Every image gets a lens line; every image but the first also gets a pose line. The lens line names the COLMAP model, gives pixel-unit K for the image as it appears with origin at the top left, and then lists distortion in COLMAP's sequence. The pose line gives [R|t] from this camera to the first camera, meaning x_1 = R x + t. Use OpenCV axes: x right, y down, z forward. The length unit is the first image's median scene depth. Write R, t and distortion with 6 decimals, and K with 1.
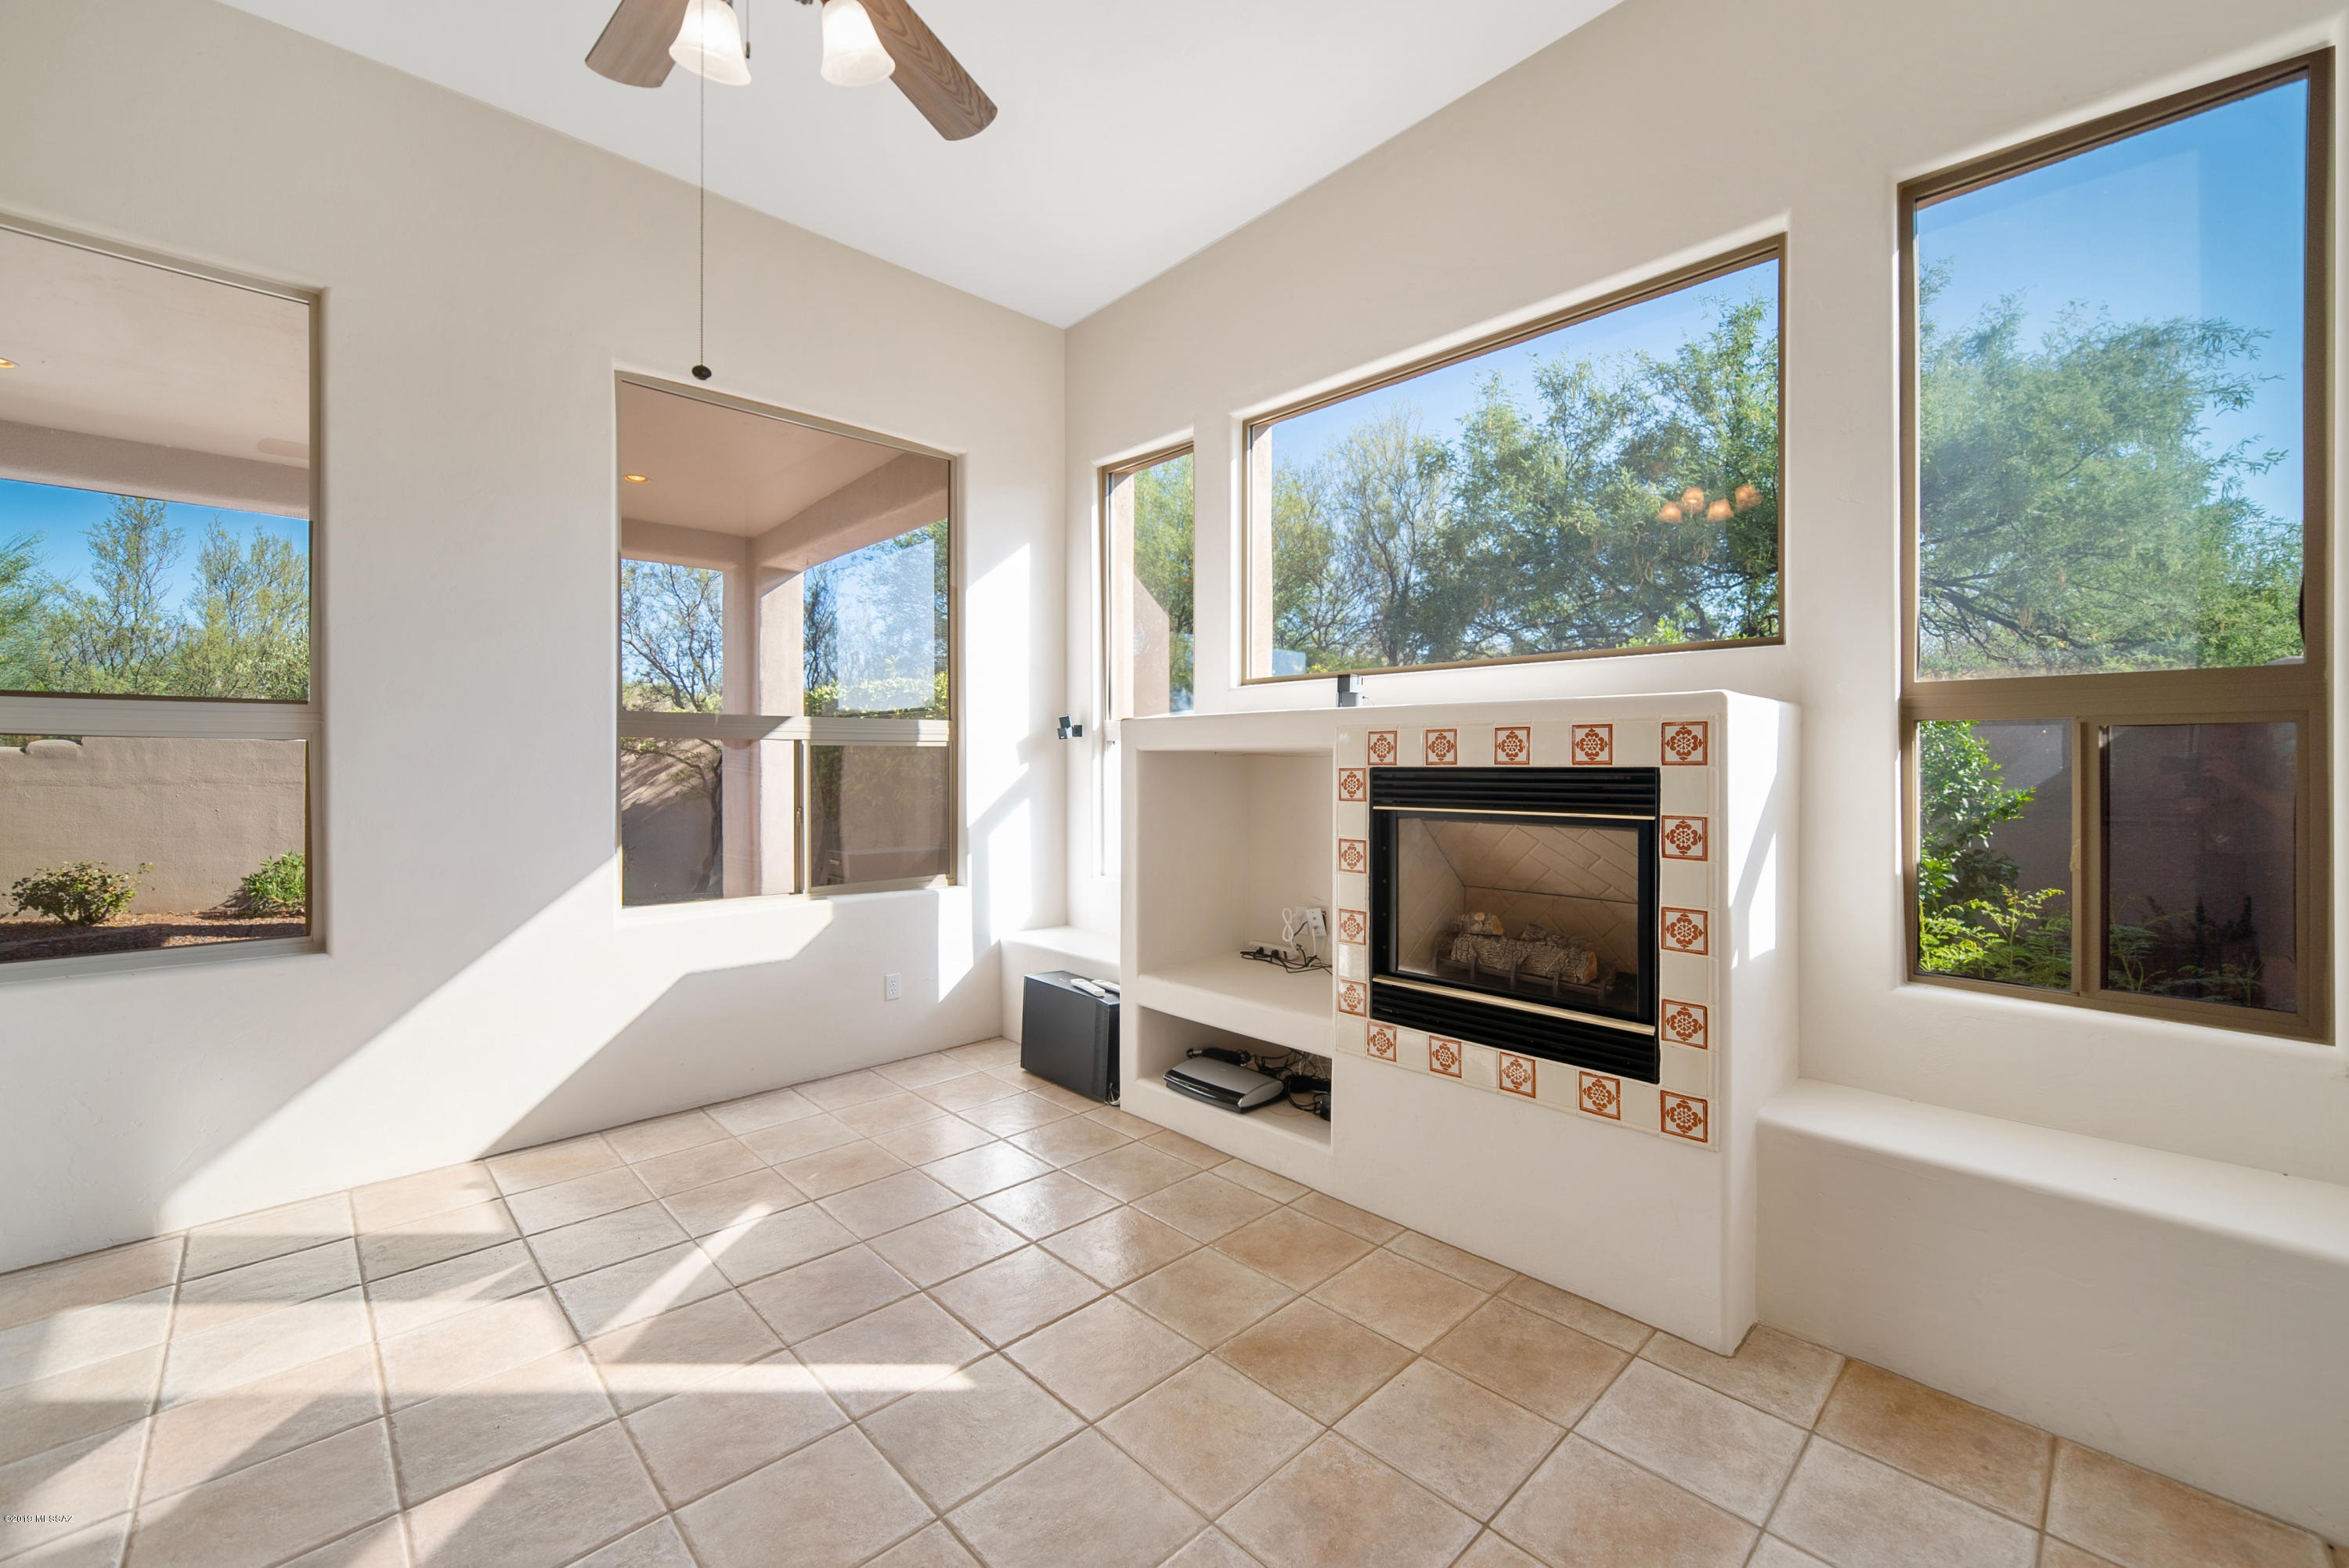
lens RADIAL K [[950.2, 0, 1182.6], [0, 950.2, 761.0], [0, 0, 1]] dist [-0.015474, 0.006624]
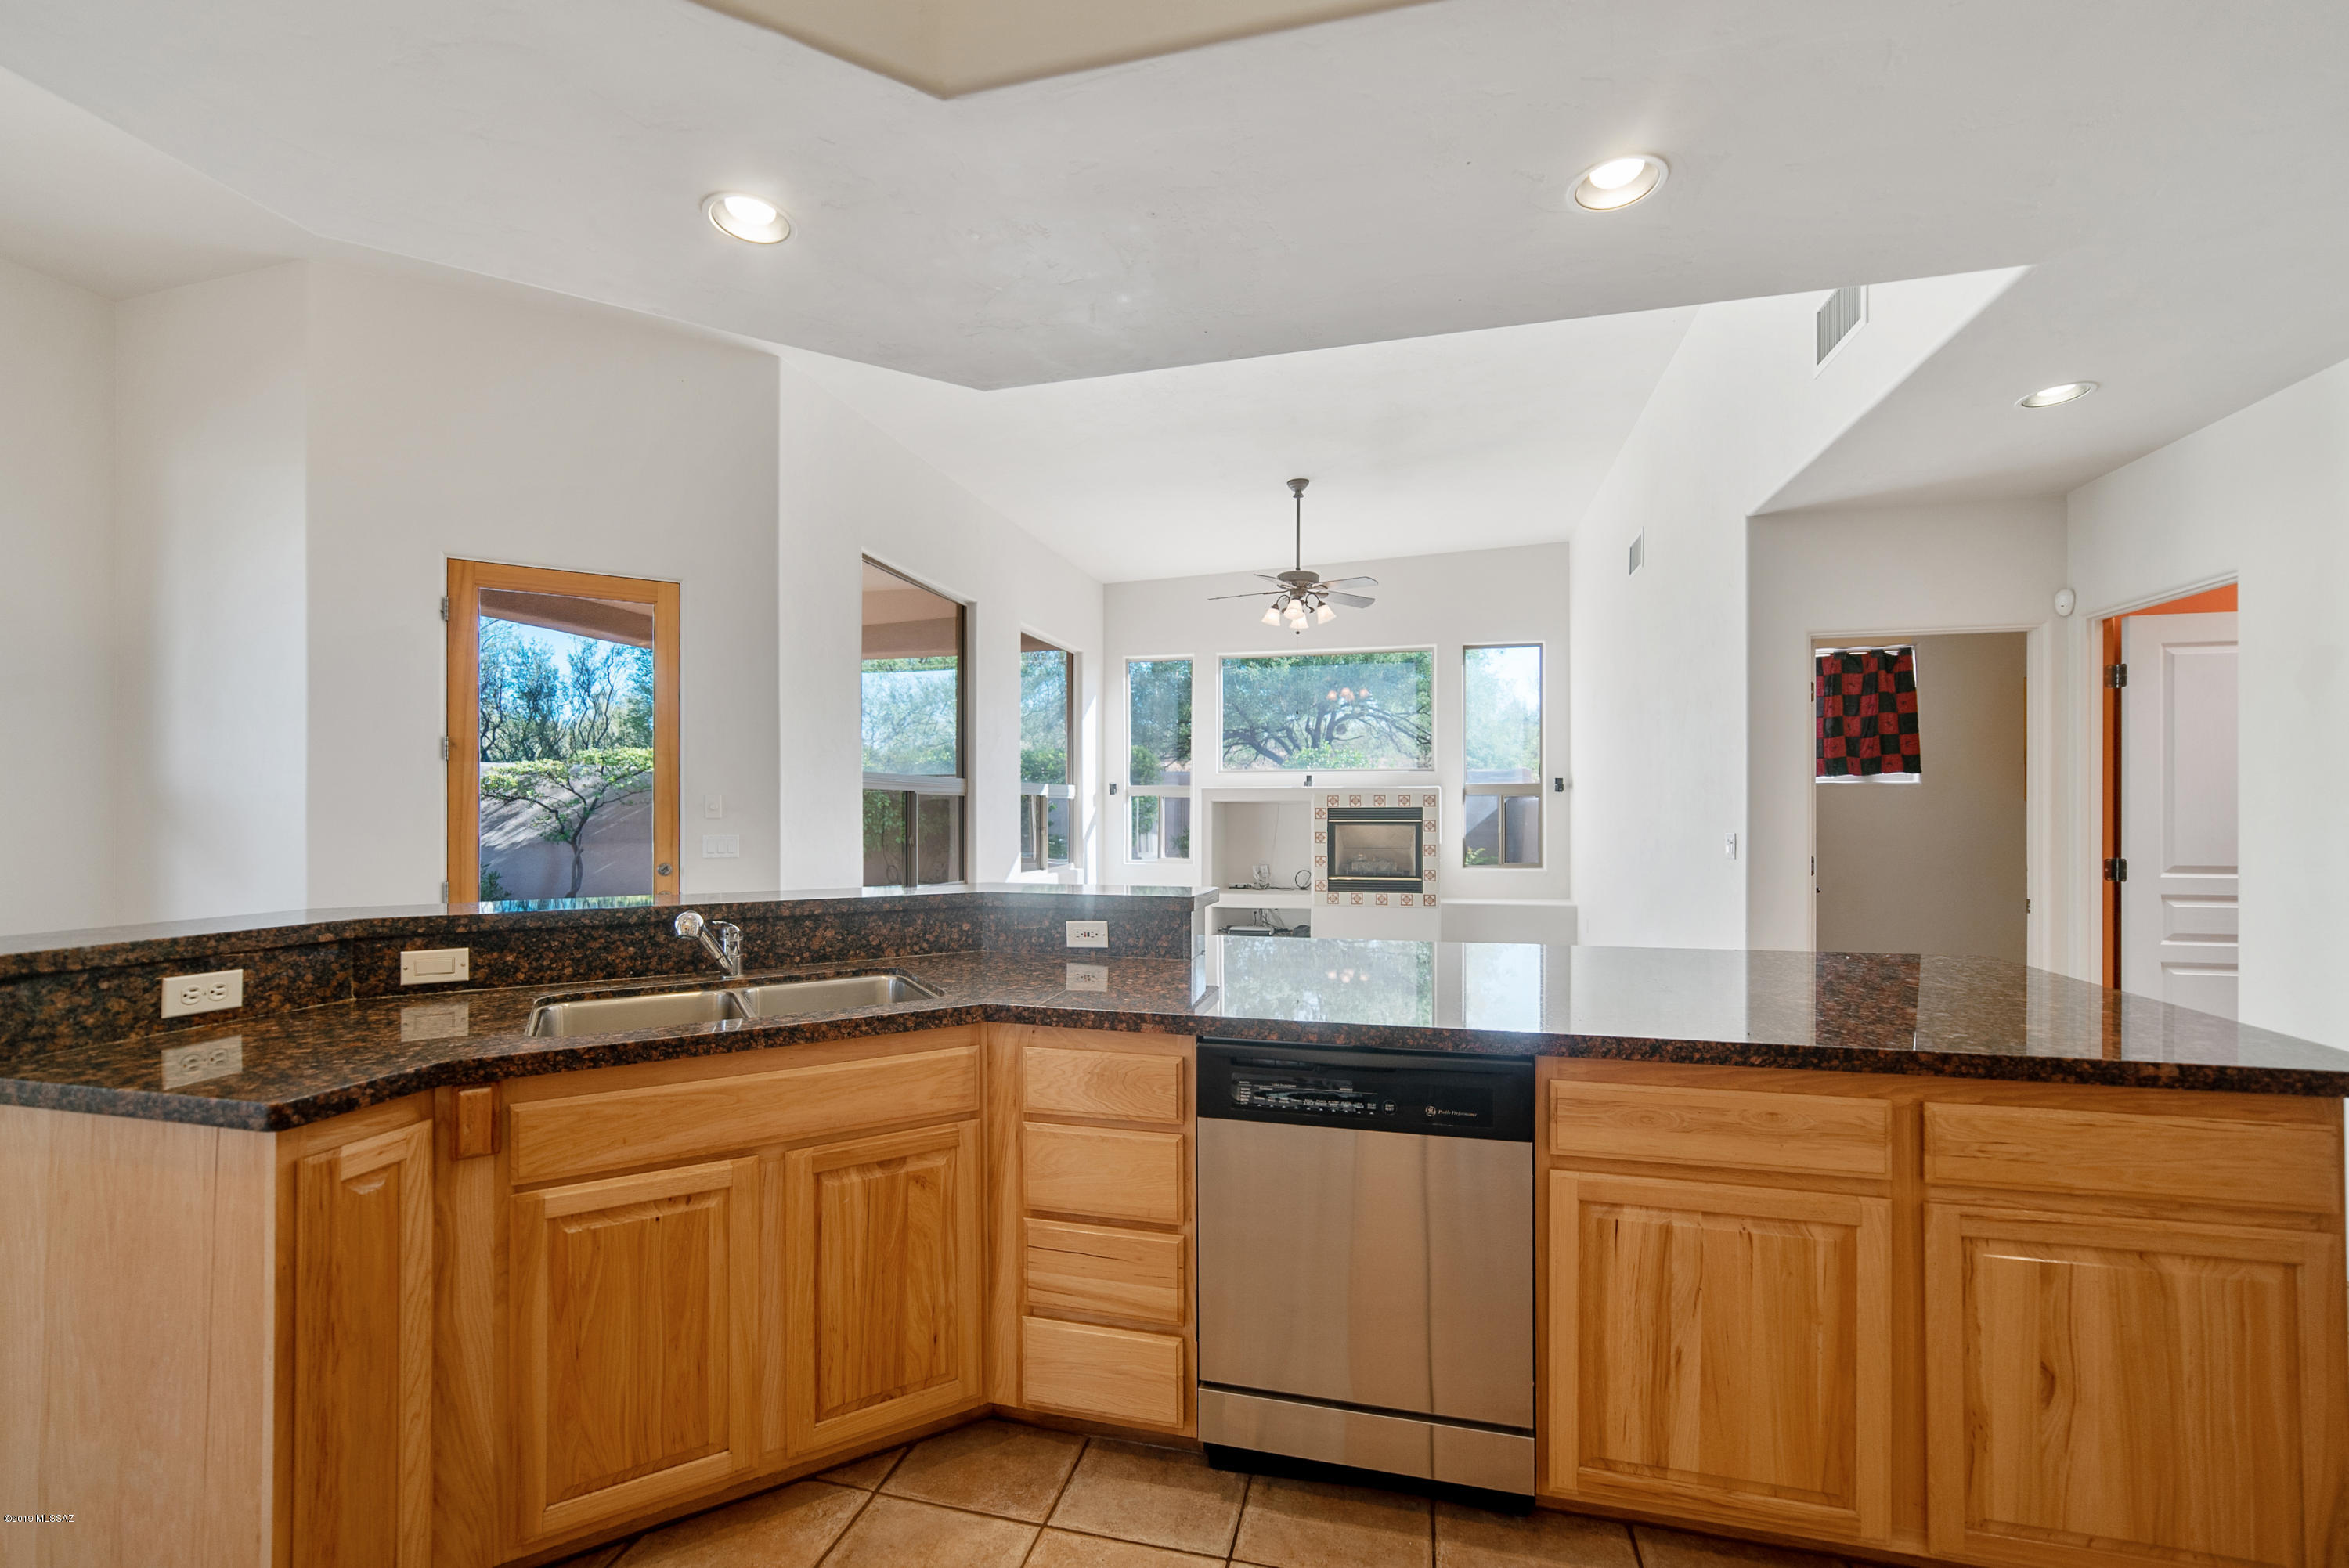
lens RADIAL K [[950.2, 0, 1167.3], [0, 950.2, 818.0], [0, 0, 1]] dist [-0.015474, 0.006624]
pose [[0.855747, -0.005646, 0.517364, -1.903688], [0.001626, 0.999965, 0.008223, 0.014547], [-0.517392, -0.006196, 0.855726, -1.386638]]
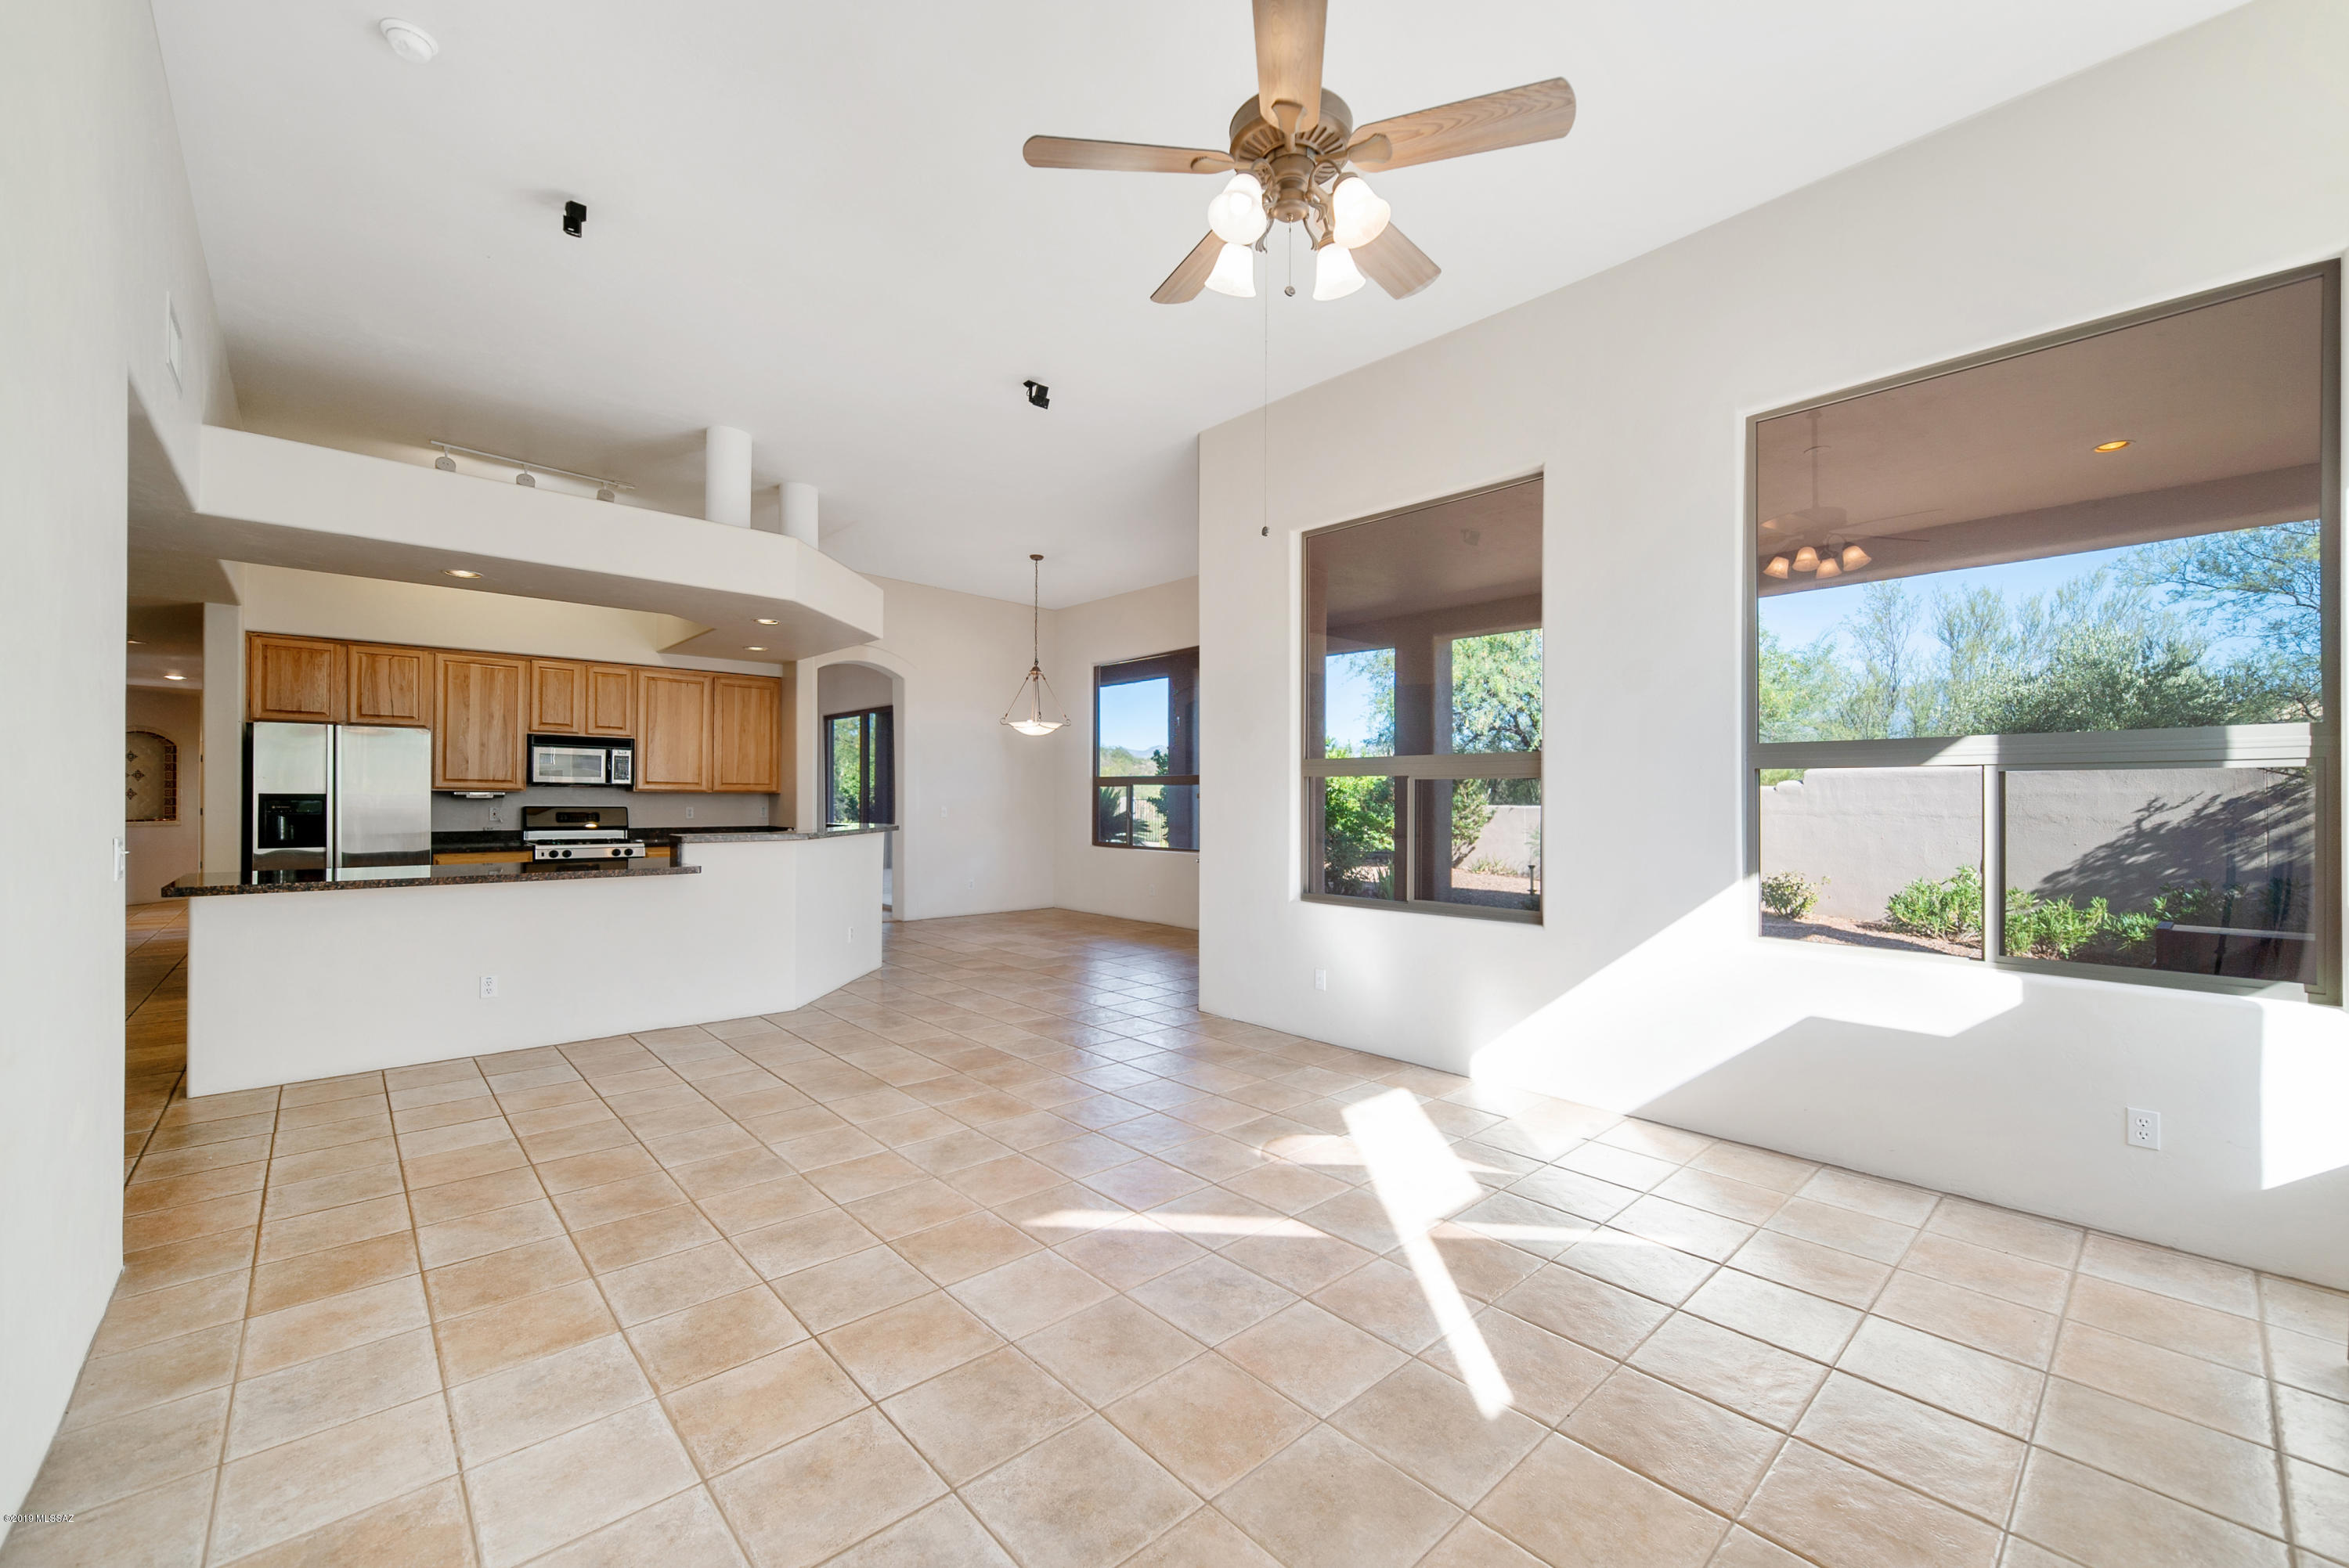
lens RADIAL K [[950.2, 0, 1185.4], [0, 950.2, 794.5], [0, 0, 1]] dist [-0.015474, 0.006624]
pose [[-0.027246, -0.000990, -0.999628, 0.600498], [-0.002862, 0.999995, -0.000912, 0.006986], [0.999625, 0.002836, -0.027249, 0.543791]]
